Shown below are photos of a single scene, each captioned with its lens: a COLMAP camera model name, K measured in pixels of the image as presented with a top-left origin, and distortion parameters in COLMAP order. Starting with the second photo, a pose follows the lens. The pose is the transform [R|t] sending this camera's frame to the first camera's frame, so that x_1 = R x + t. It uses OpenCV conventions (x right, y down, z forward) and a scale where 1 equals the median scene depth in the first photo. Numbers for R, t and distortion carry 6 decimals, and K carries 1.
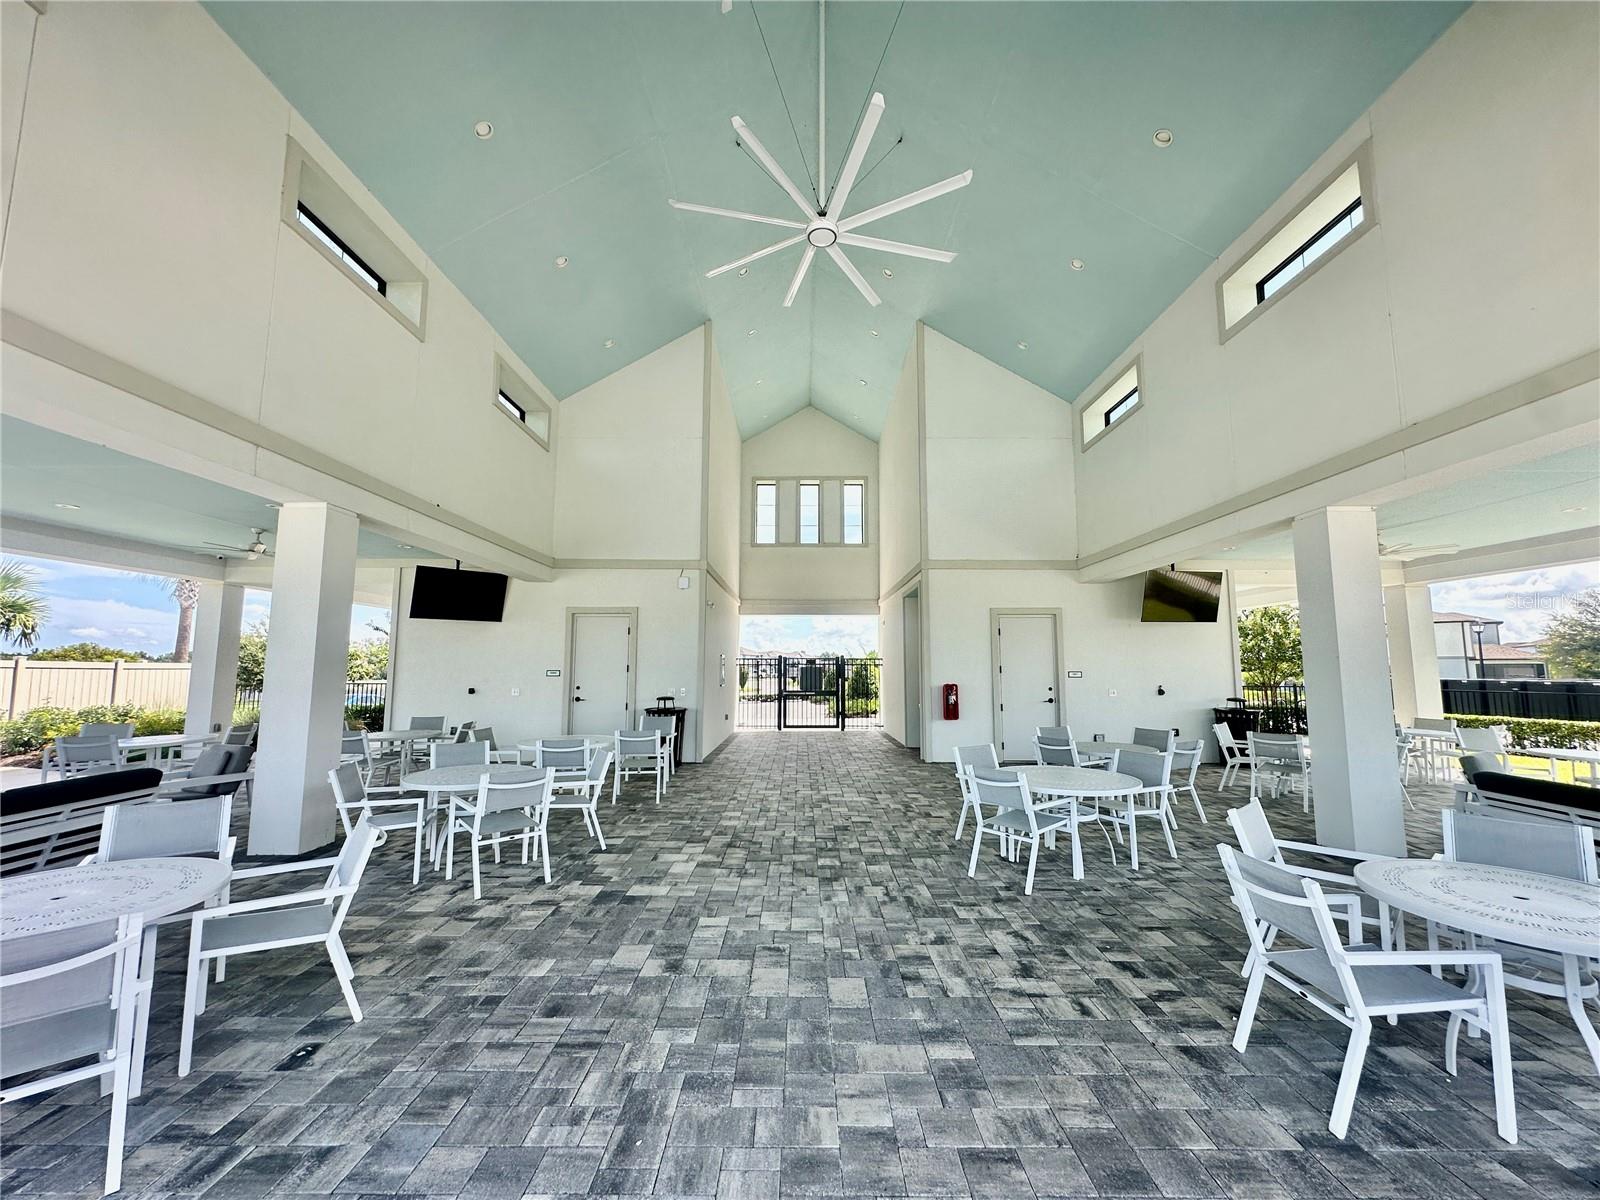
lens RADIAL K [[649.4, 0, 800.0], [0, 649.4, 600.0], [0, 0, 1]] dist [0.000516, -0.000026]
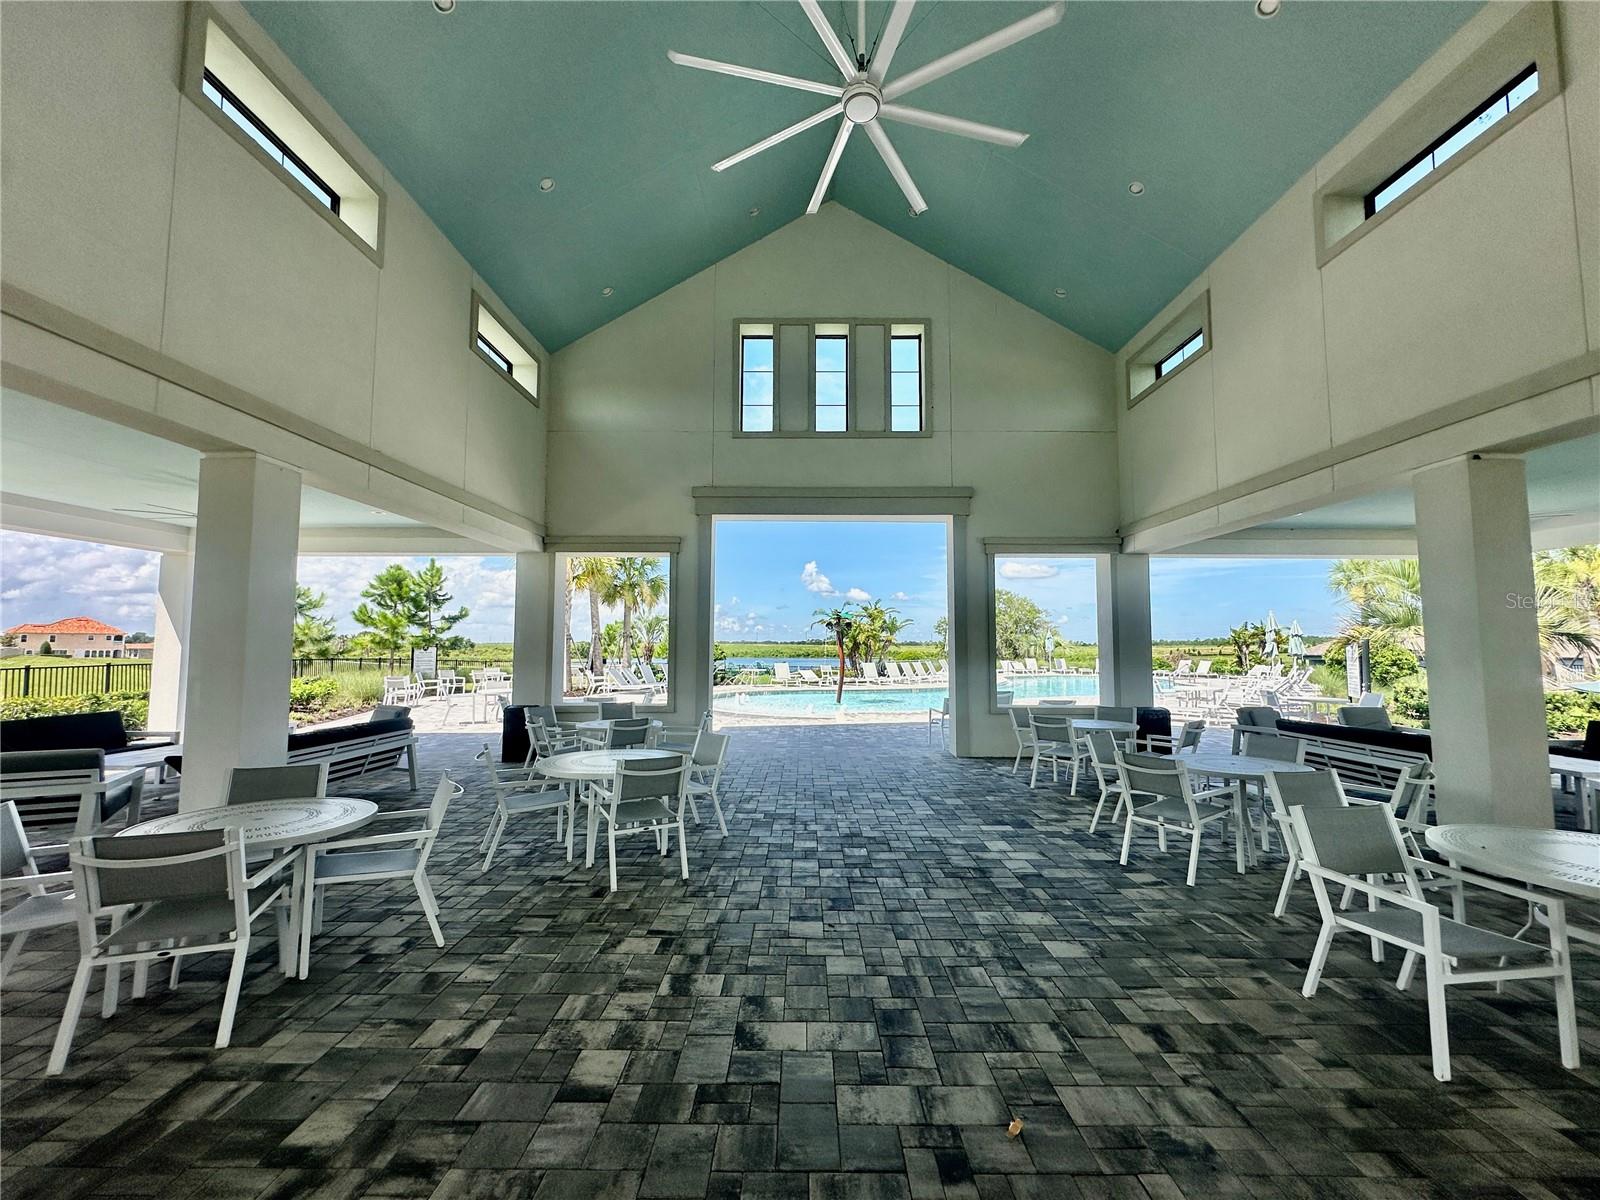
lens RADIAL K [[649.4, 0, 800.0], [0, 649.4, 600.0], [0, 0, 1]] dist [0.000516, -0.000026]
pose [[-0.999981, -0.004107, 0.004522, 0.120111], [-0.004860, 0.983395, -0.181410, 0.208054], [-0.003702, -0.181429, -0.983397, 1.959824]]
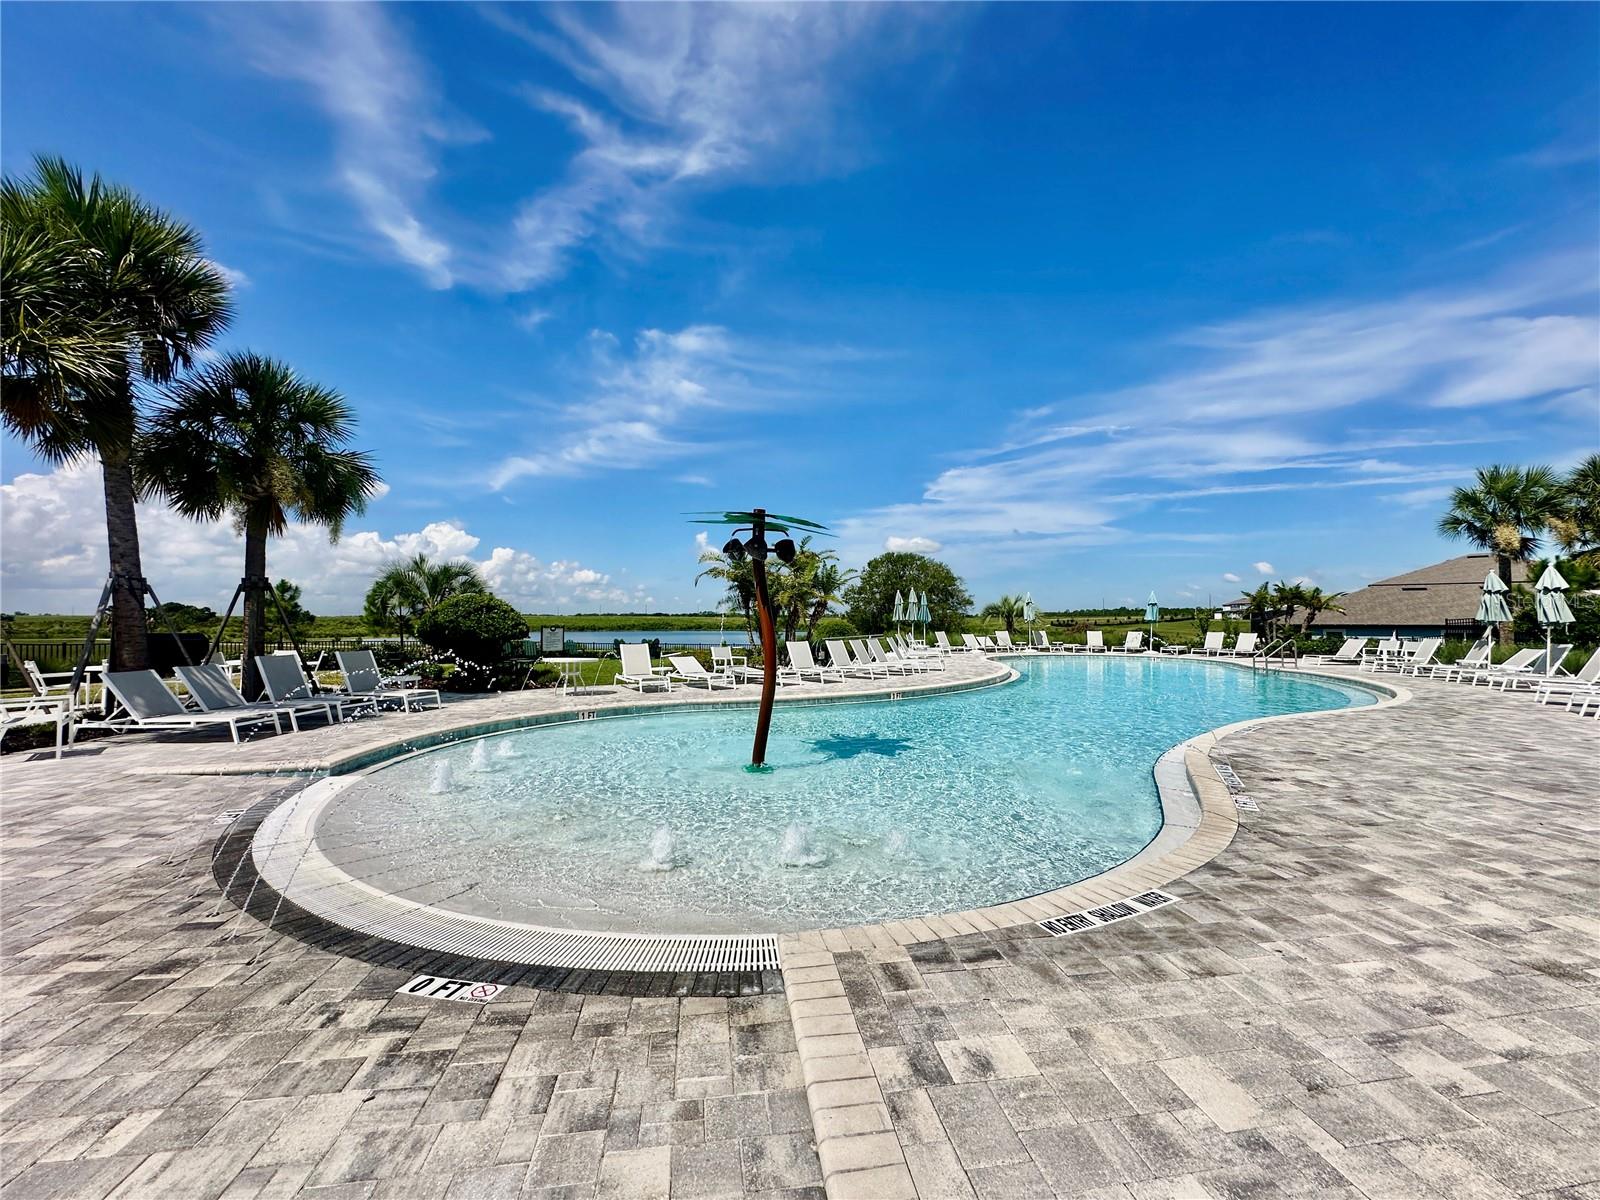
lens RADIAL K [[649.4, 0, 800.0], [0, 649.4, 600.0], [0, 0, 1]] dist [0.000516, -0.000026]
pose [[-0.987238, -0.005461, -0.159158, 0.109431], [0.016854, 0.990216, -0.138522, 0.174309], [0.158358, -0.139437, -0.977487, 1.622637]]
